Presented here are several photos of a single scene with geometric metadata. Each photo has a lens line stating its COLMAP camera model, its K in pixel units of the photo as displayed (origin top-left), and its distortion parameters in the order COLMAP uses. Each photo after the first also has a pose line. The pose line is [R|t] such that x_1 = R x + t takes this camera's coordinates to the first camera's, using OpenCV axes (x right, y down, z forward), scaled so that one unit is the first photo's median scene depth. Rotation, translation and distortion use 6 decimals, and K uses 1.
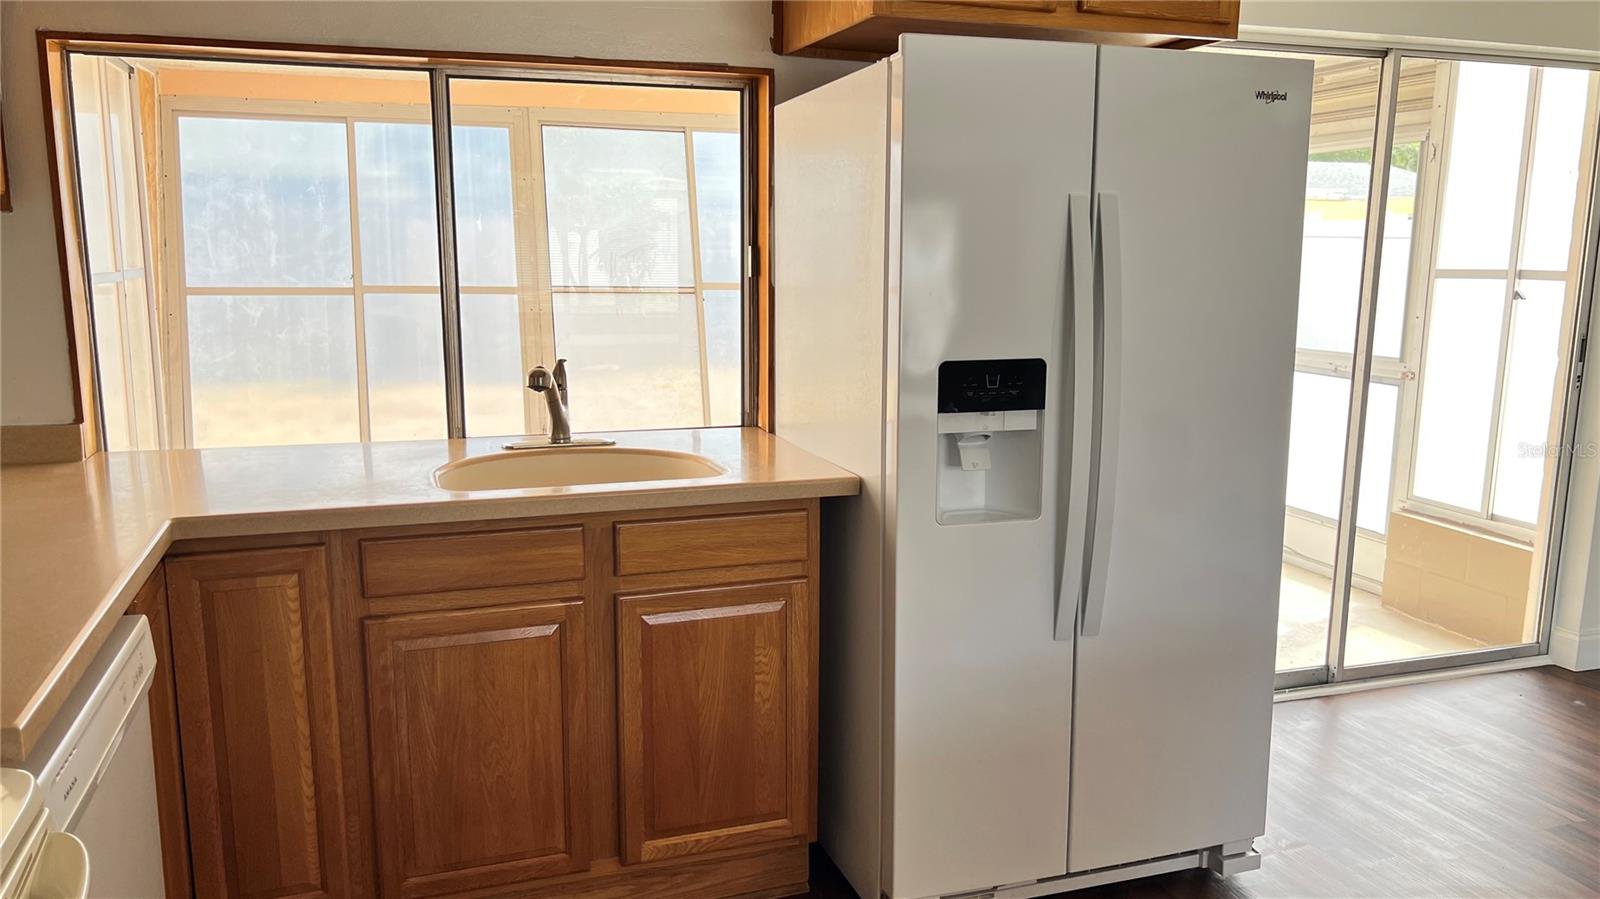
lens RADIAL K [[1198.8, 0, 803.1], [0, 1198.8, 453.0], [0, 0, 1]] dist [0.044015, -0.037895]
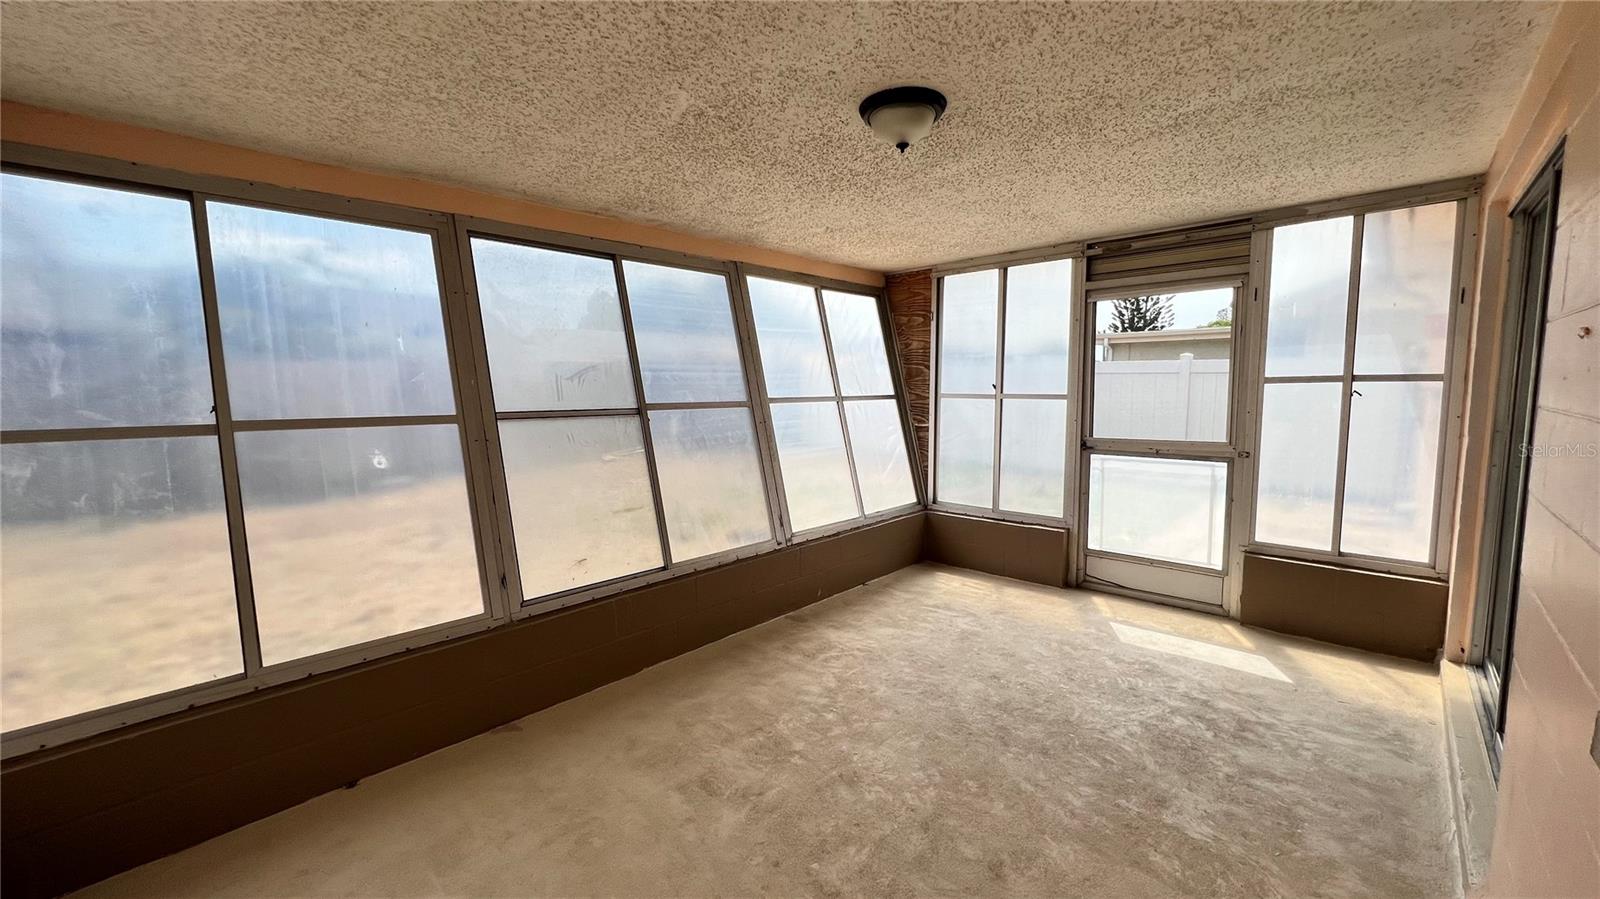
lens RADIAL K [[640.7, 0, 796.8], [0, 640.7, 442.9], [0, 0, 1]] dist [0.000323, 0.000313]
pose [[0.882042, -0.056329, 0.467792, -0.254965], [0.095498, 0.993594, -0.060422, -0.072776], [-0.461392, 0.097968, 0.881771, 0.525377]]
